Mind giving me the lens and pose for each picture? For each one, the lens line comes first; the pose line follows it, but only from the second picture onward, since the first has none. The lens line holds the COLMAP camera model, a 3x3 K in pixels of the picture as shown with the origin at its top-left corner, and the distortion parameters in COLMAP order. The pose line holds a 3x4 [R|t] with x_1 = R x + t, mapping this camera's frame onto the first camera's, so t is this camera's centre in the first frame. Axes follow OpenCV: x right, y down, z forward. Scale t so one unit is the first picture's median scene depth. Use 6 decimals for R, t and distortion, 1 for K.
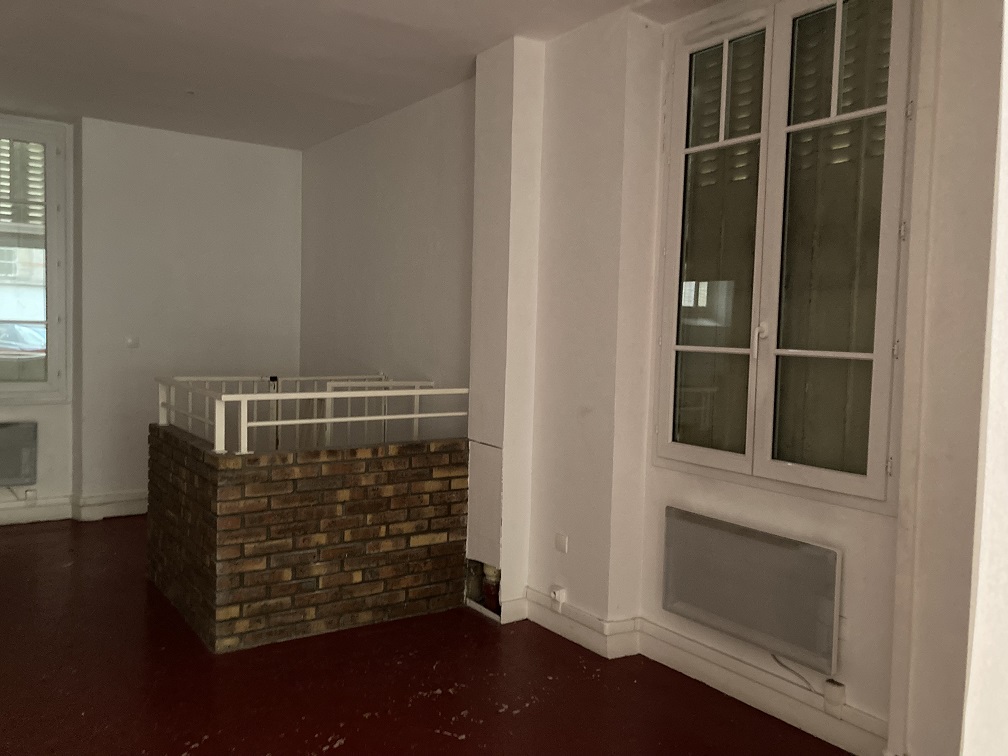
lens RADIAL K [[830.5, 0, 516.2], [0, 830.5, 349.2], [0, 0, 1]] dist [0.003525, -0.003618]
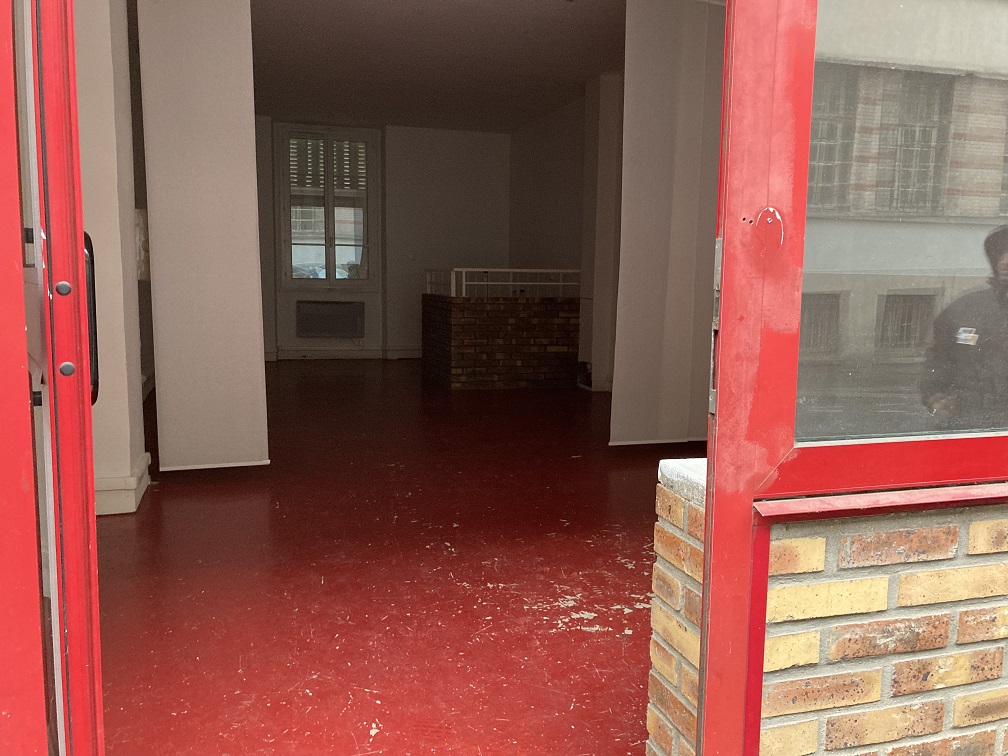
lens RADIAL K [[830.5, 0, 503.7], [0, 830.5, 376.8], [0, 0, 1]] dist [0.003525, -0.003618]
pose [[0.949708, 0.029853, -0.311710, 0.381759], [-0.001480, 0.995862, 0.090864, 0.121533], [0.313133, -0.085833, 0.945823, -0.865058]]
